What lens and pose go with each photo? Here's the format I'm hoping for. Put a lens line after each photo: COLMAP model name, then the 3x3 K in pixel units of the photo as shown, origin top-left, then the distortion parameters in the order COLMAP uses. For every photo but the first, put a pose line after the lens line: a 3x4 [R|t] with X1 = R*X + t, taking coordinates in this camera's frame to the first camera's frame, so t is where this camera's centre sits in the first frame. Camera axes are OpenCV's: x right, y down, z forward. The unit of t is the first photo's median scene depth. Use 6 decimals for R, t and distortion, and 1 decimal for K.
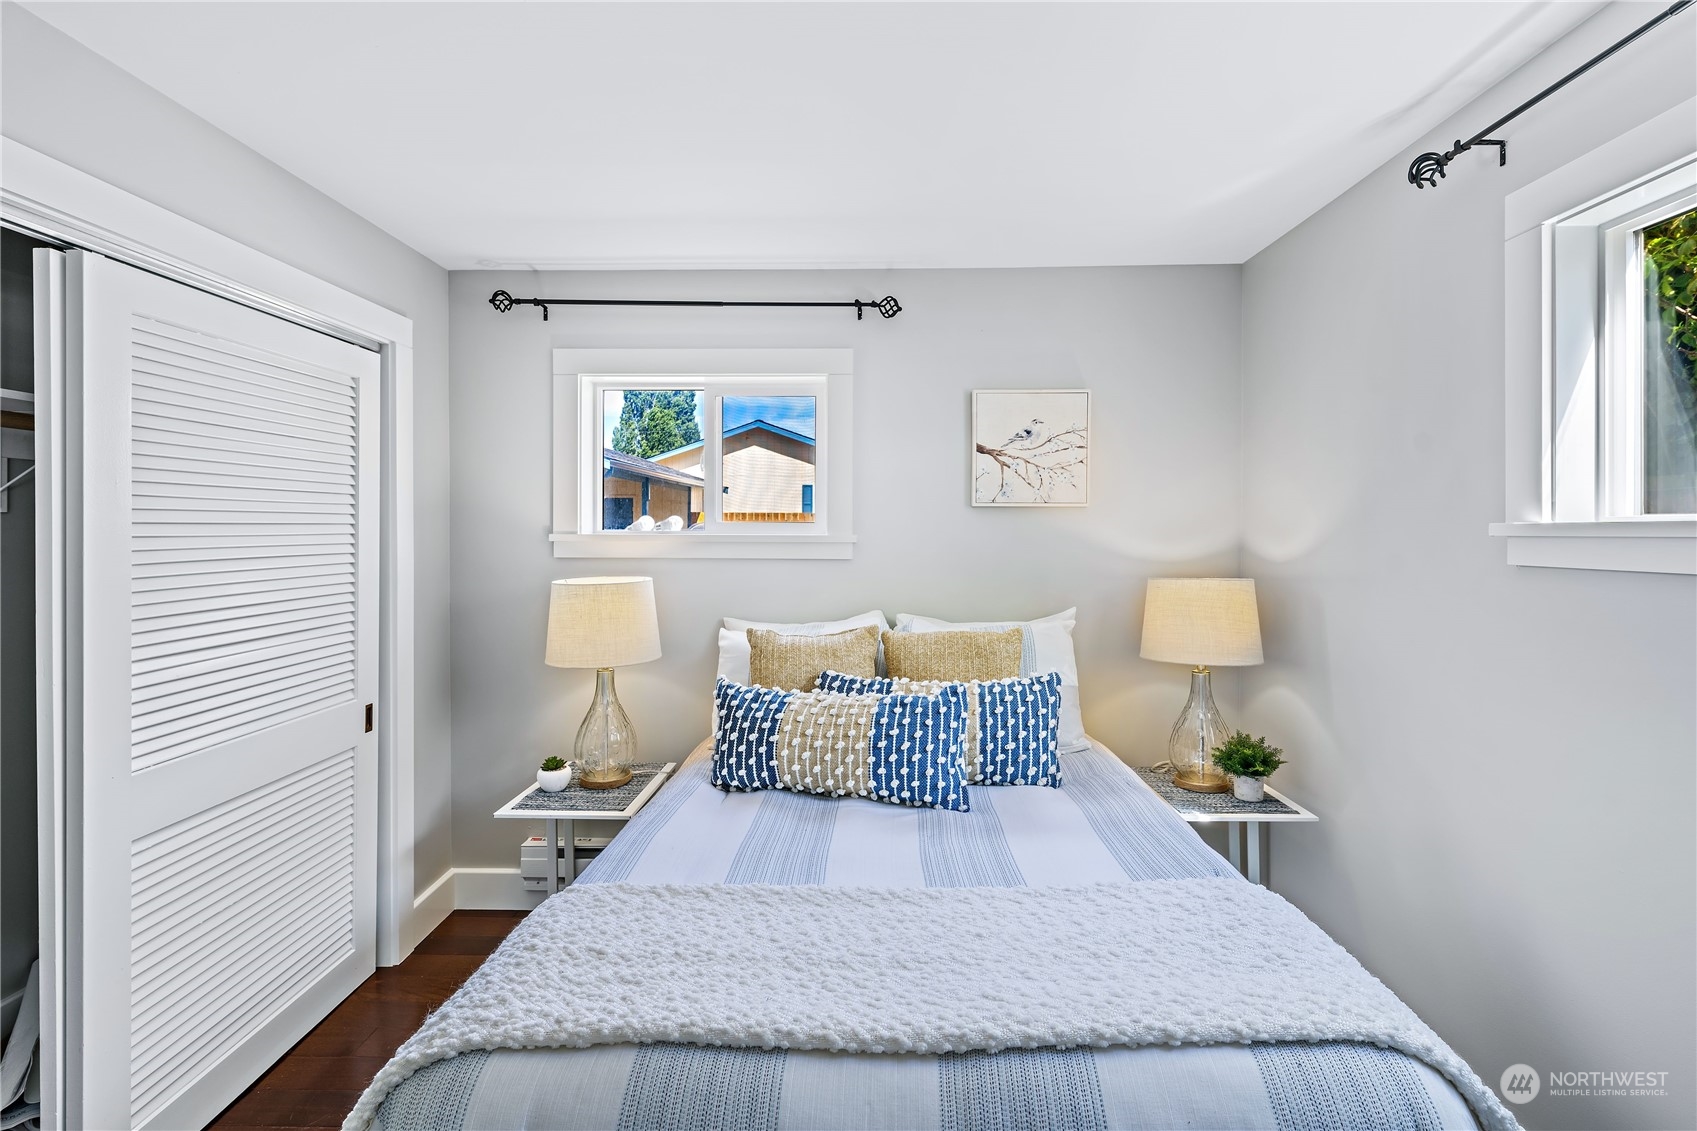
lens RADIAL K [[761.3, 0, 850.9], [0, 761.3, 540.0], [0, 0, 1]] dist [-0.008684, -0.000292]
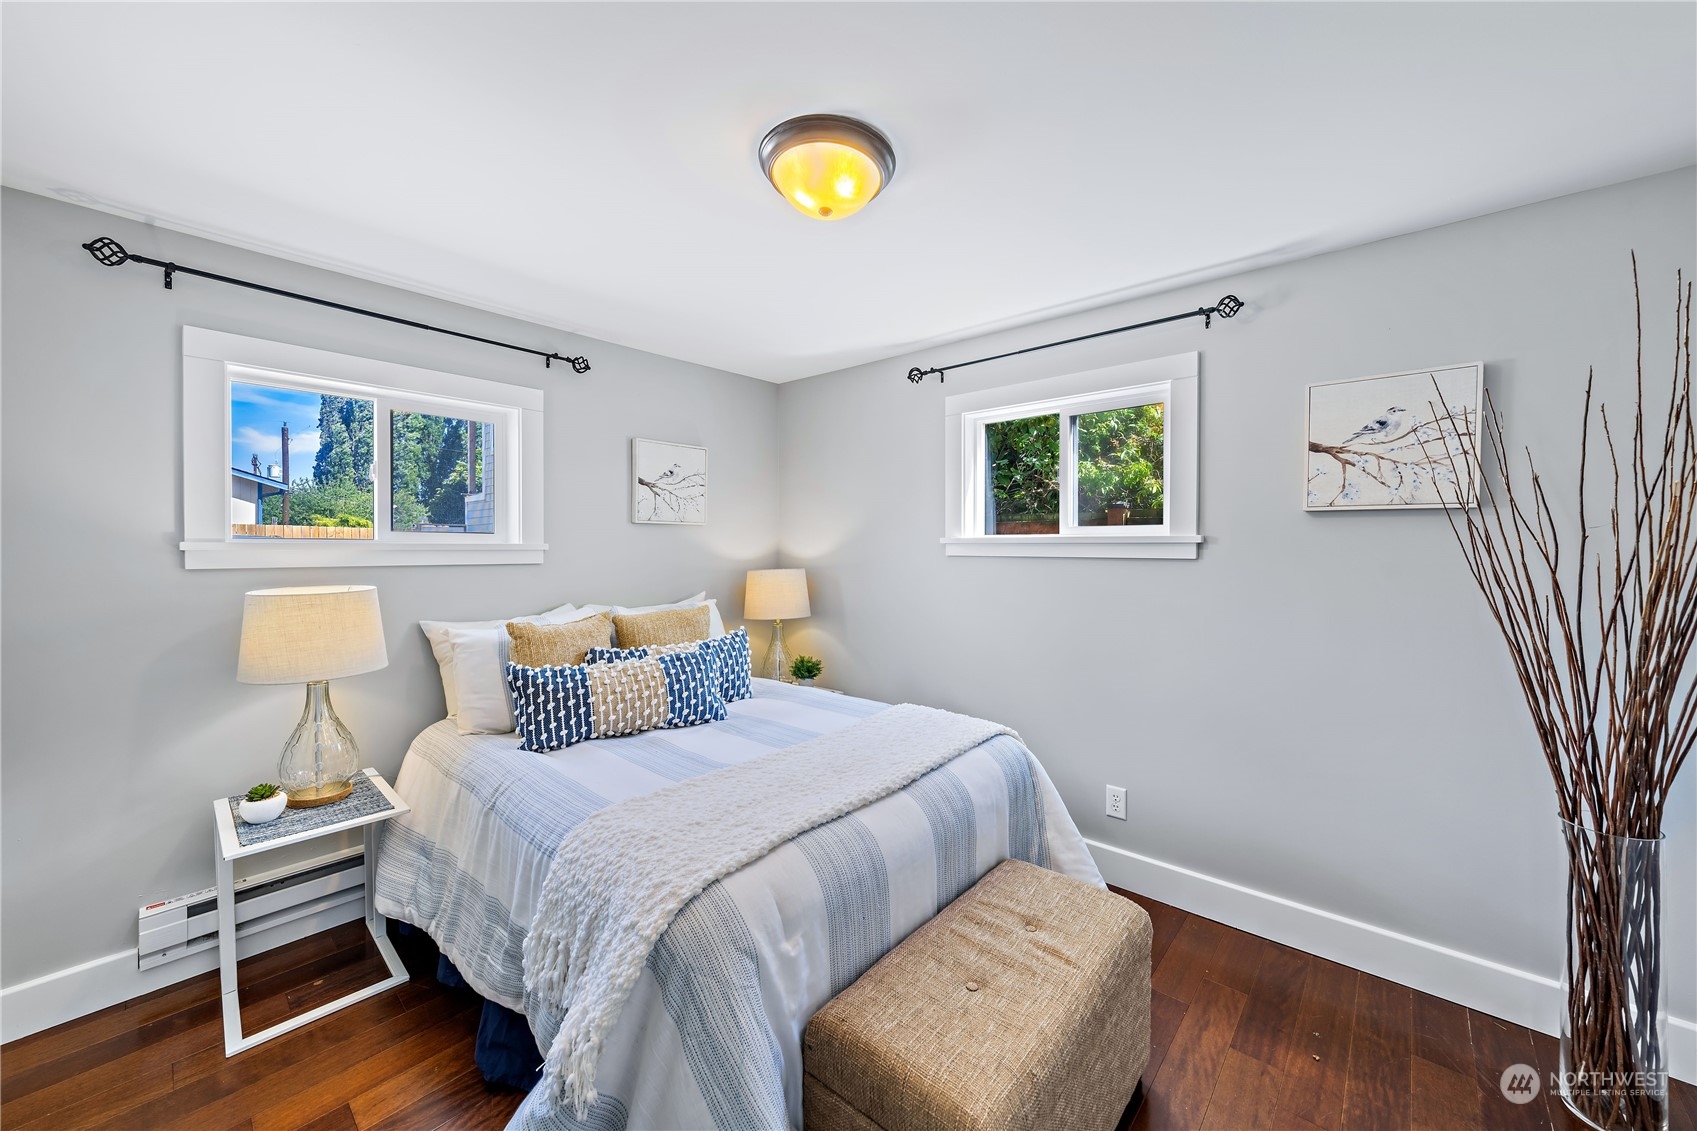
lens RADIAL K [[595.3, 0, 842.2], [0, 595.3, 552.1], [0, 0, 1]] dist [-0.021430, -0.000091]
pose [[0.663387, -0.006861, 0.748245, -0.488705], [0.008020, 0.999966, 0.002059, 0.011465], [-0.748234, 0.004635, 0.663419, 0.016884]]
